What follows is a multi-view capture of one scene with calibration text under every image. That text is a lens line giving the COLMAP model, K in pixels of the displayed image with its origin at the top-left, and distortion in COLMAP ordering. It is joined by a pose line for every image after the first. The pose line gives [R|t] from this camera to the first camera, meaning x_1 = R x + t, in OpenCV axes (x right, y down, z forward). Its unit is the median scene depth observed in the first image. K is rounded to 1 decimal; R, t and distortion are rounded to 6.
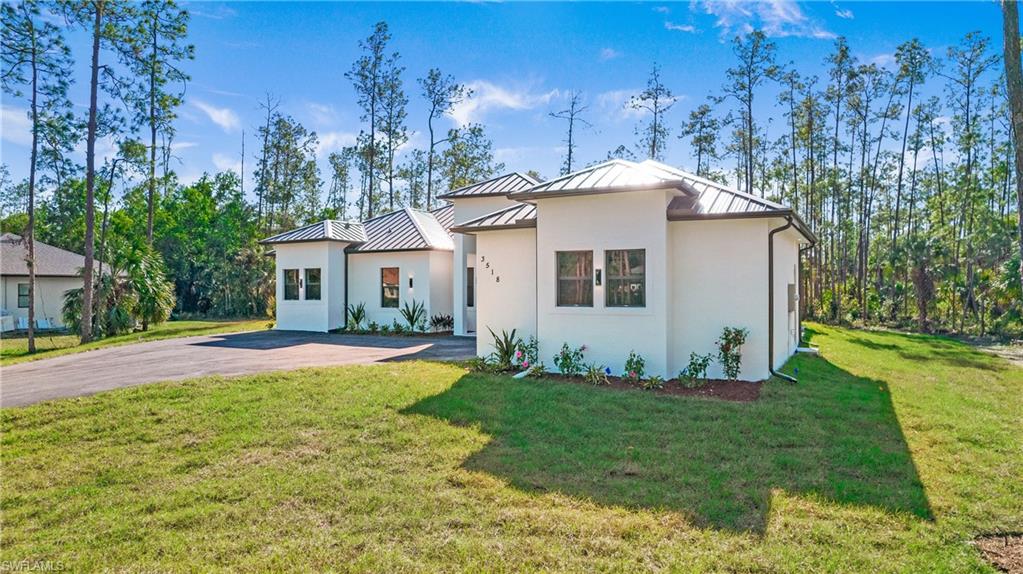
lens RADIAL K [[662.1, 0, 512.8], [0, 662.1, 284.0], [0, 0, 1]] dist [-0.037368, 0.011866]
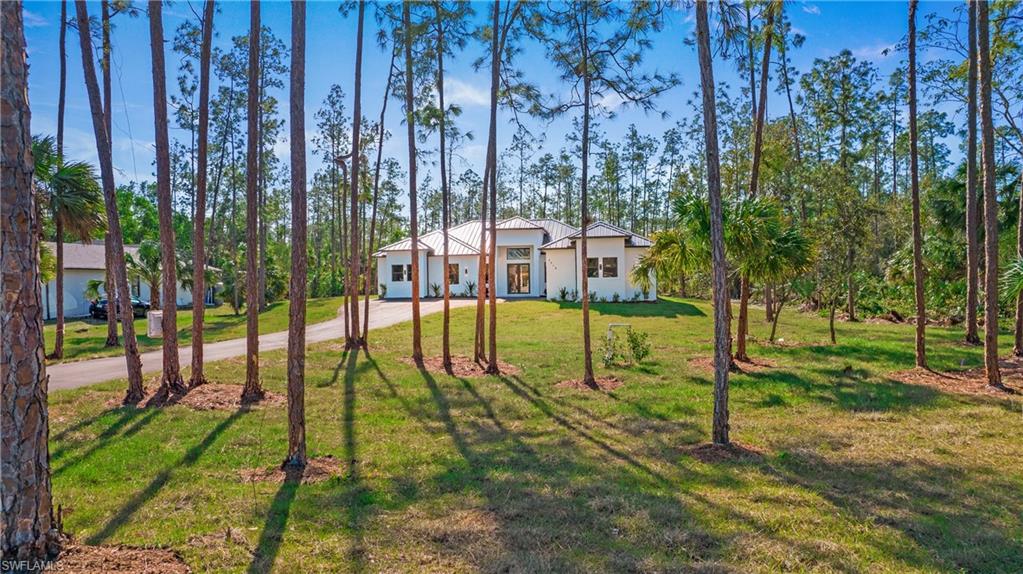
lens RADIAL K [[662.1, 0, 510.8], [0, 662.1, 281.6], [0, 0, 1]] dist [-0.037368, 0.011866]
pose [[0.941044, -0.015024, 0.337952, -1.184679], [0.013156, 0.999883, 0.007818, 0.025000], [-0.338029, -0.002911, 0.941131, -1.525380]]
